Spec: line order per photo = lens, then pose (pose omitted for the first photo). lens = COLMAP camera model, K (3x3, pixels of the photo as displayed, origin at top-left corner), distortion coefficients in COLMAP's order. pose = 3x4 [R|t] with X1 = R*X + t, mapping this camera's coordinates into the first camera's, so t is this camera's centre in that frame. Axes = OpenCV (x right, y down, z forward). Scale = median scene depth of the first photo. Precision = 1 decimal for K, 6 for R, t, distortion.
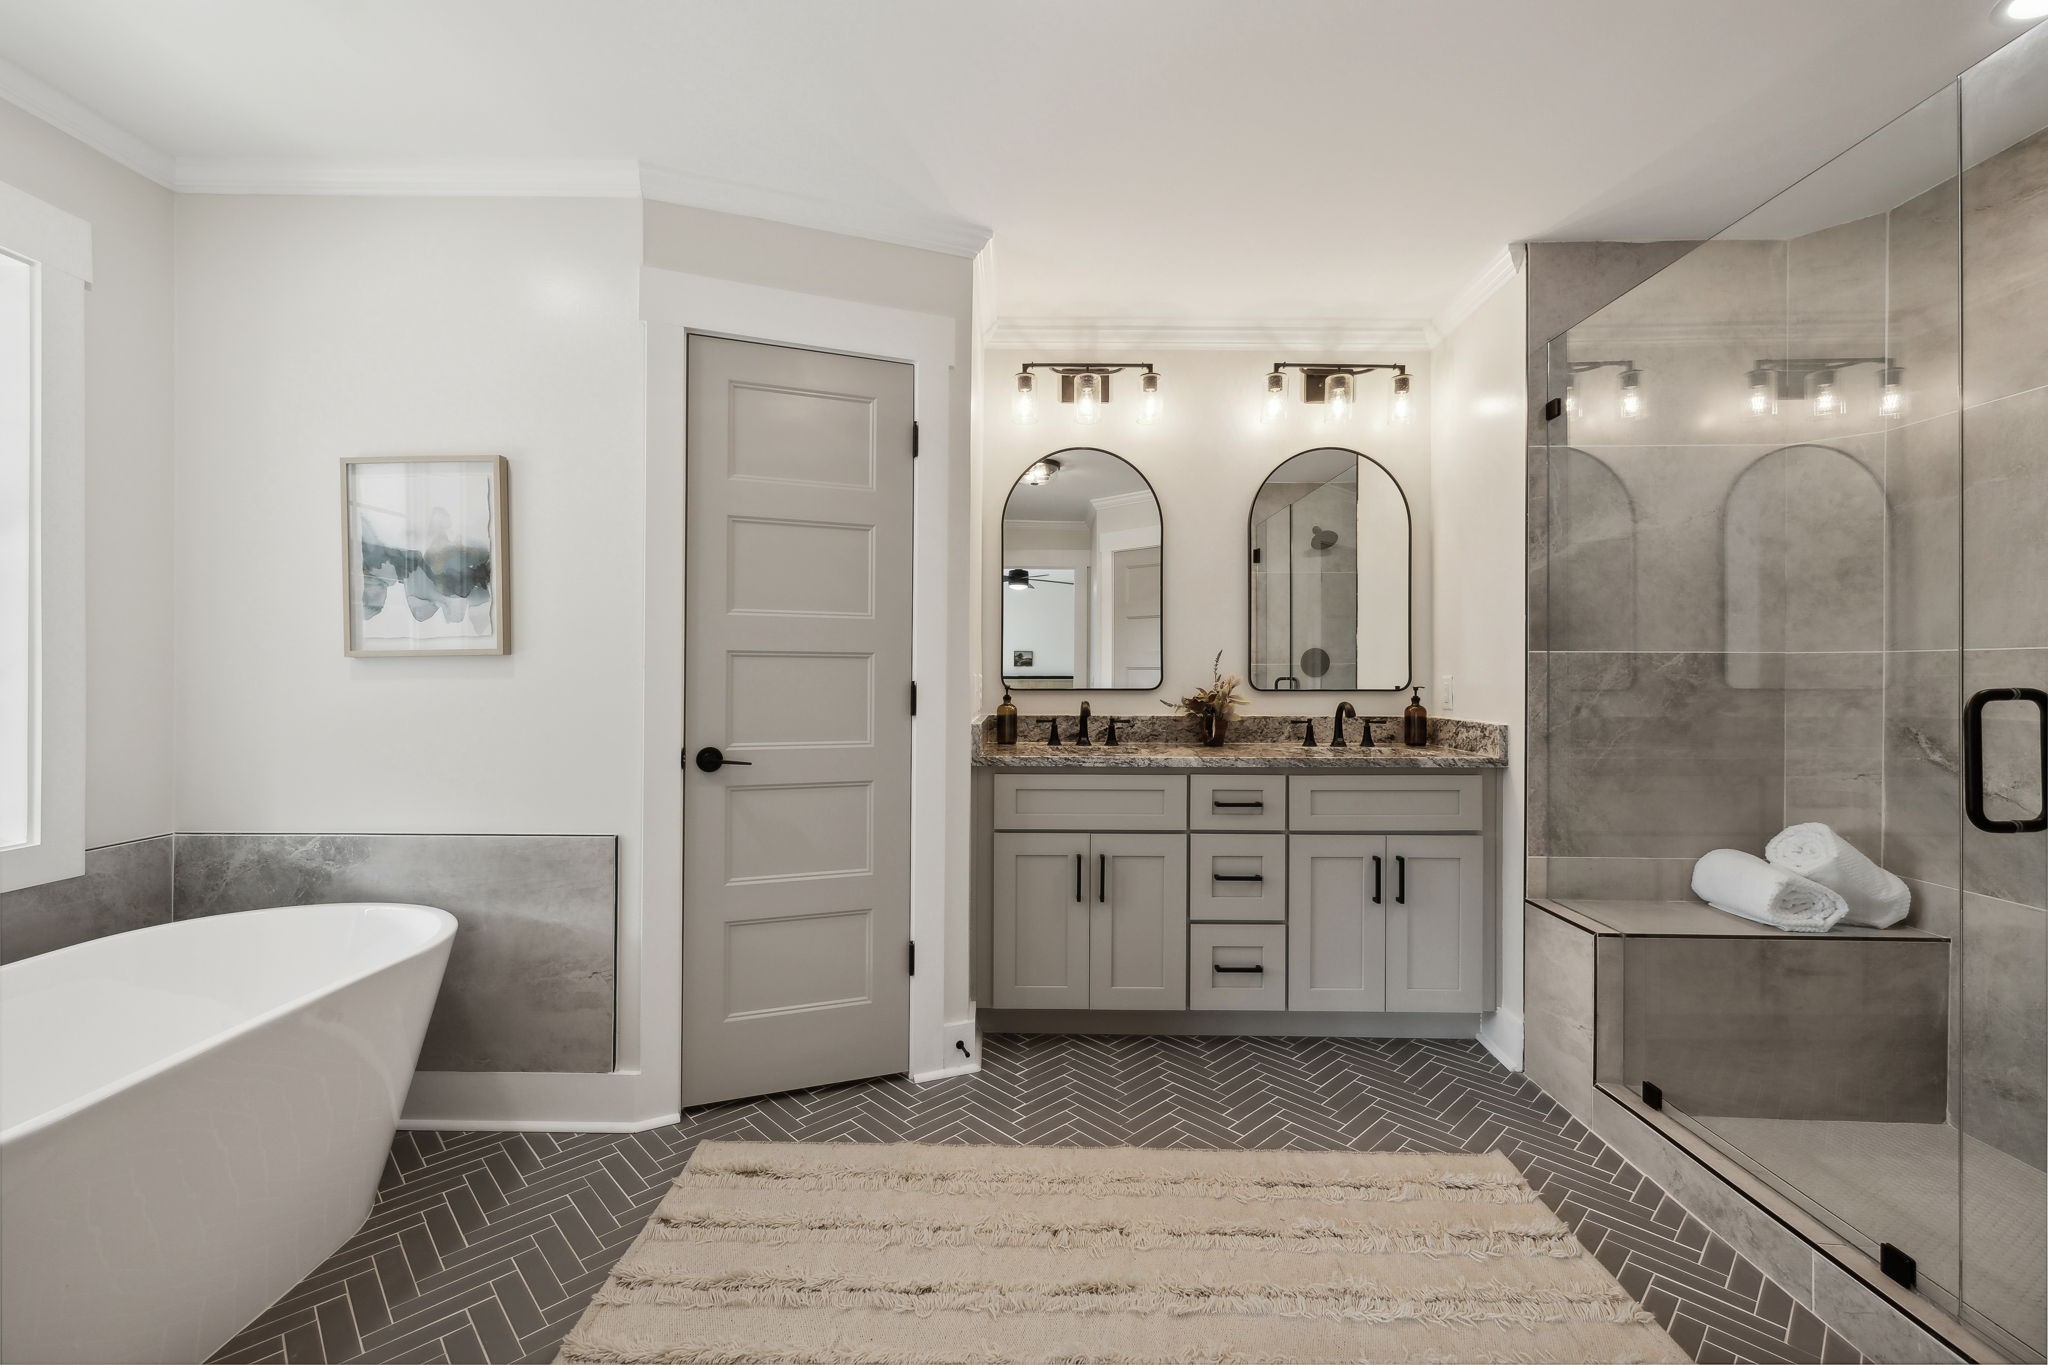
lens RADIAL K [[856.9, 0, 1023.8], [0, 856.9, 675.5], [0, 0, 1]] dist [0.000224, 0.000444]
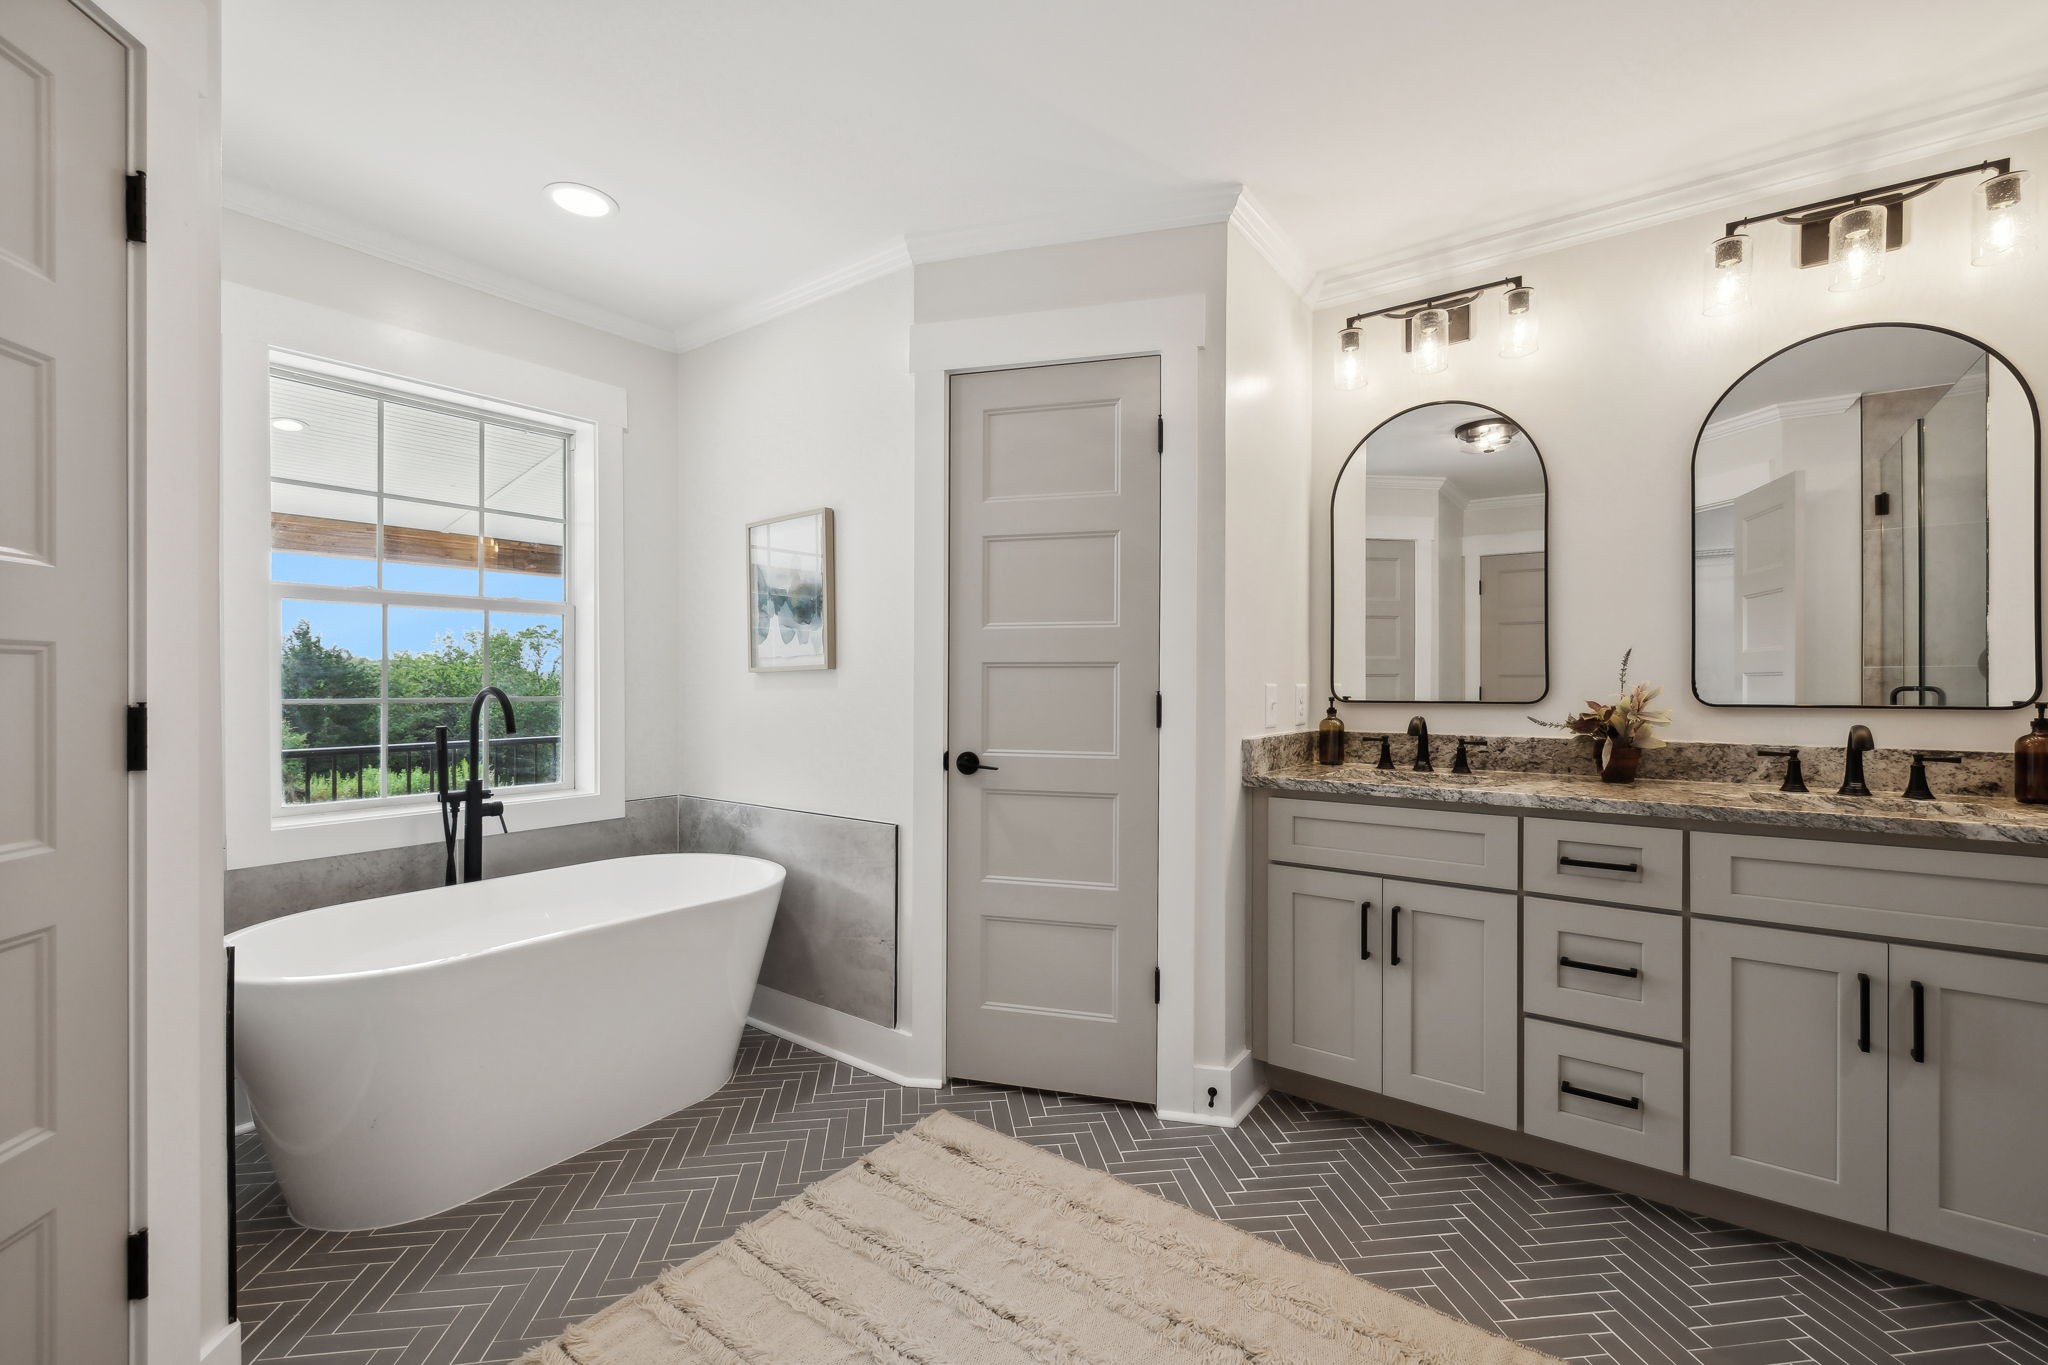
lens RADIAL K [[875.6, 0, 1020.5], [0, 875.6, 684.6], [0, 0, 1]] dist [0.002199, 0.000302]
pose [[0.803814, -0.002785, -0.594874, 0.314173], [0.002152, 0.999996, -0.001774, 0.000709], [0.594877, 0.000146, 0.803817, 0.132953]]
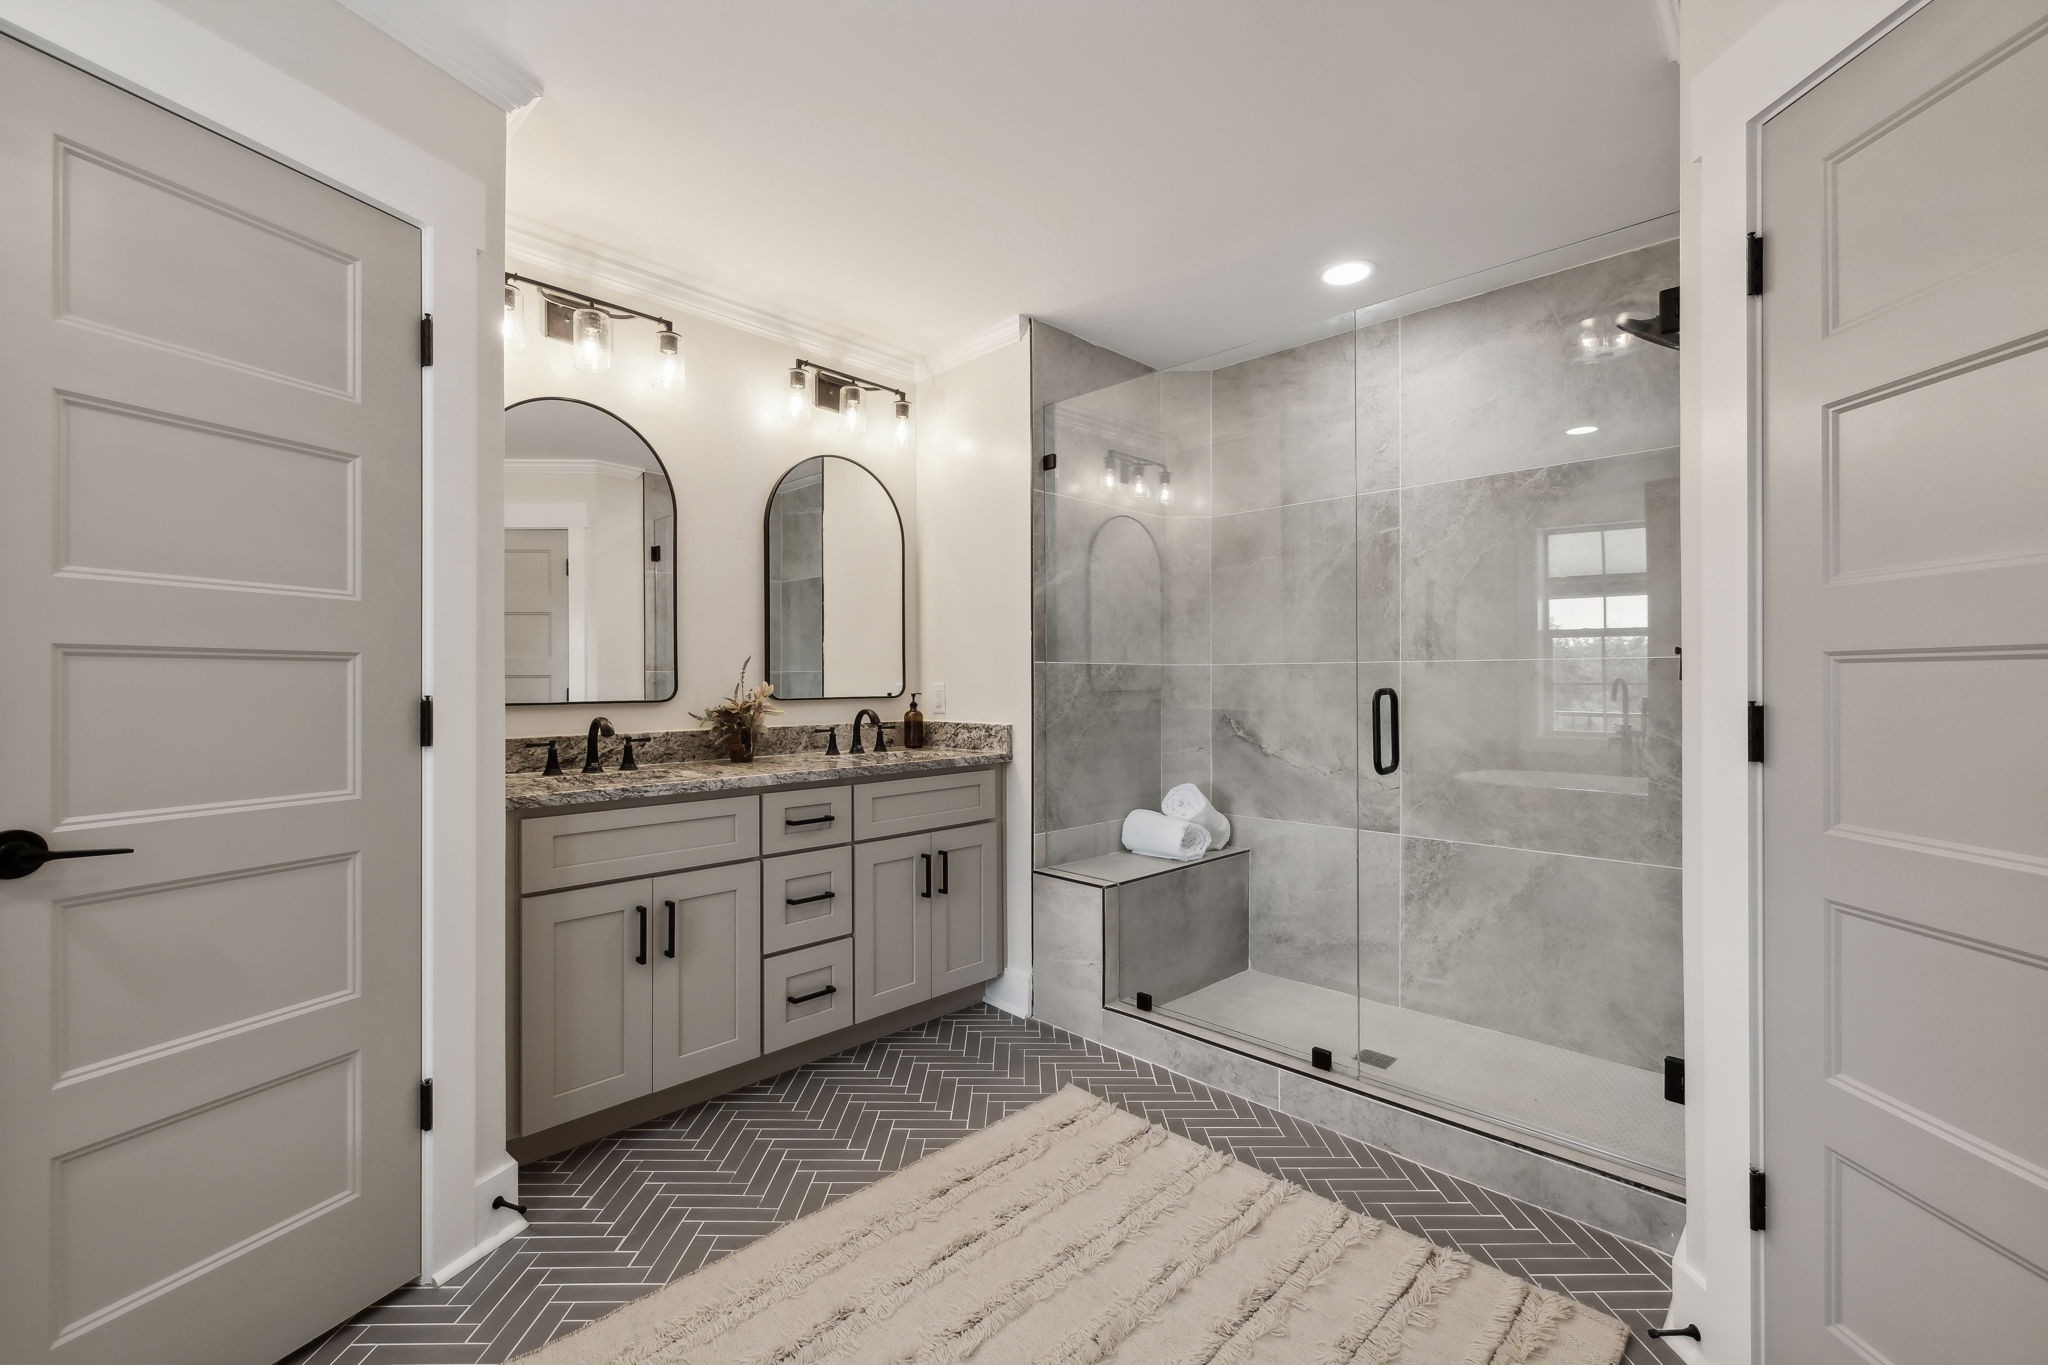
lens RADIAL K [[868.4, 0, 1024.0], [0, 868.4, 682.5], [0, 0, 1]] dist [0.001005, 0.000362]
pose [[0.689600, -0.006054, 0.724166, -0.294023], [0.006954, 0.999974, 0.001738, -0.001749], [-0.724157, 0.003838, 0.689624, 0.178854]]
